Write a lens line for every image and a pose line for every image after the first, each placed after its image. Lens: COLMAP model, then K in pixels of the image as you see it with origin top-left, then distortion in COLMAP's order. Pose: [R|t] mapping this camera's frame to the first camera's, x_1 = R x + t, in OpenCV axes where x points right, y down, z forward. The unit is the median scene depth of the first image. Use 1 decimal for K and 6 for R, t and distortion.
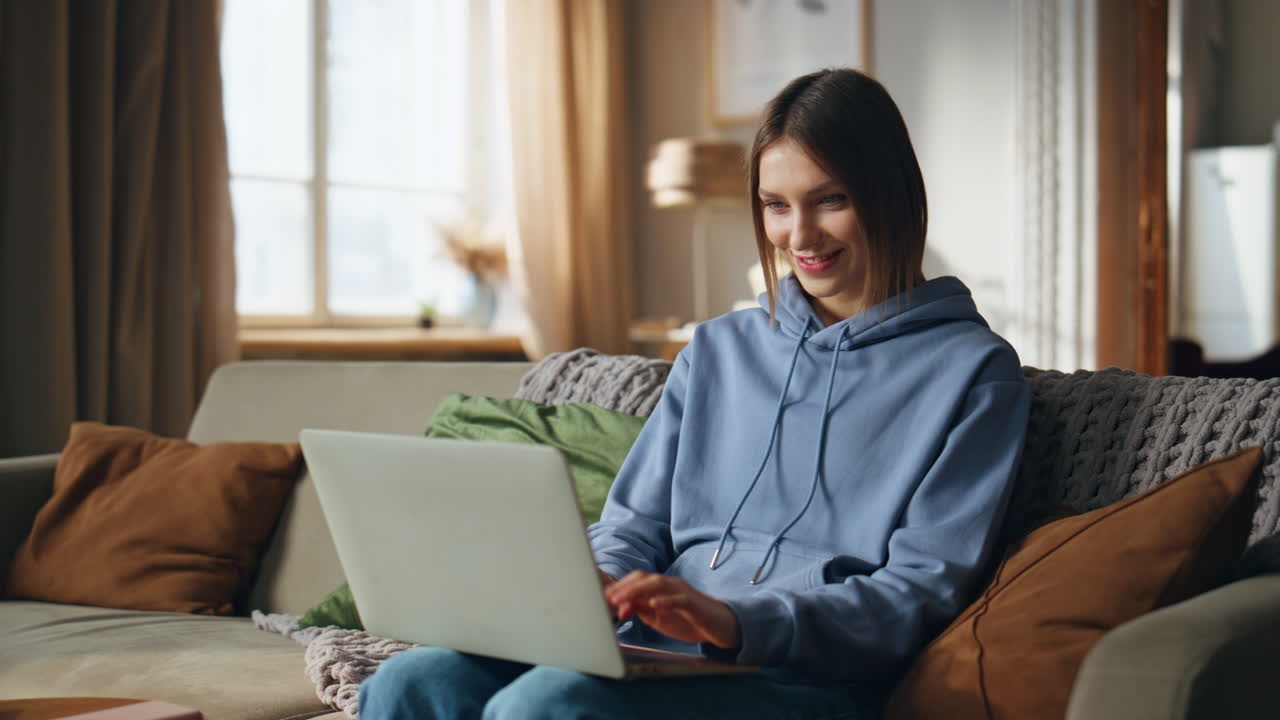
lens RADIAL K [[1729.9, 0, 640.0], [0, 1729.9, 360.0], [0, 0, 1]] dist [-0.062036, -0.002322]
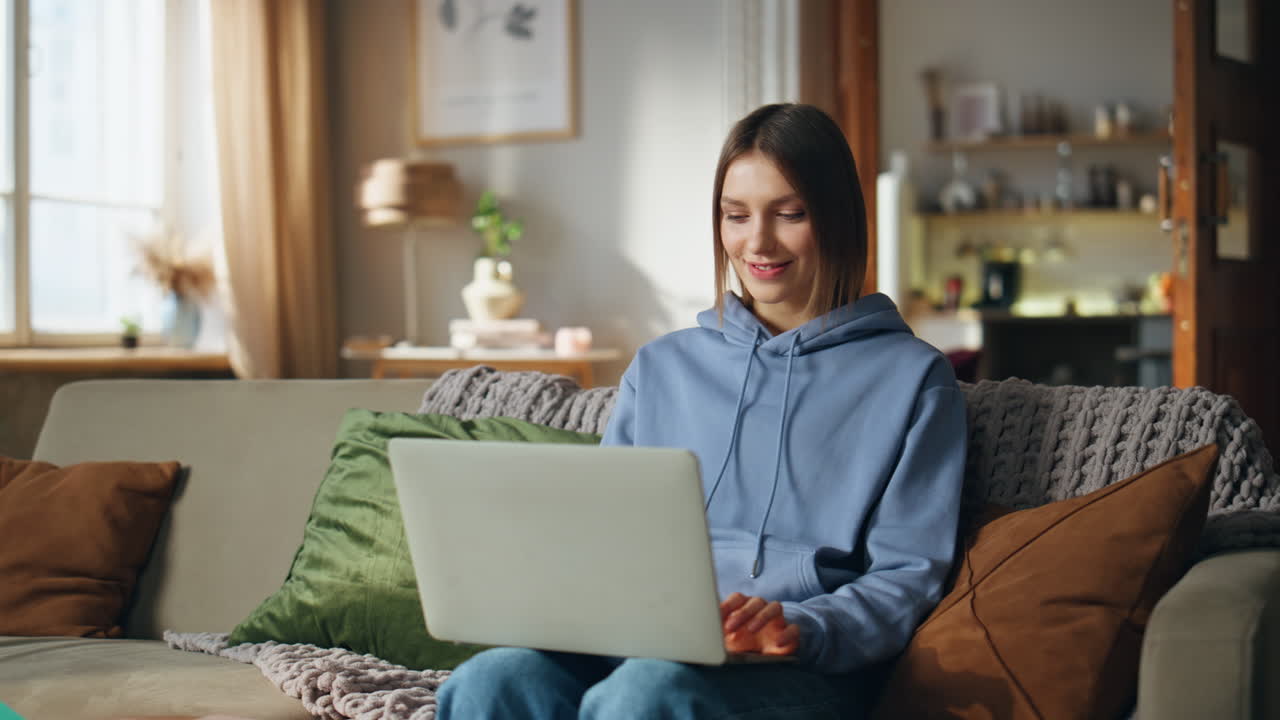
lens RADIAL K [[1729.9, 0, 640.0], [0, 1729.9, 360.0], [0, 0, 1]] dist [-0.062036, -0.002322]
pose [[0.971359, -0.004328, 0.237575, -0.197643], [0.006903, 0.999926, -0.010008, 0.001656], [-0.237515, 0.011361, 0.971318, -0.027705]]
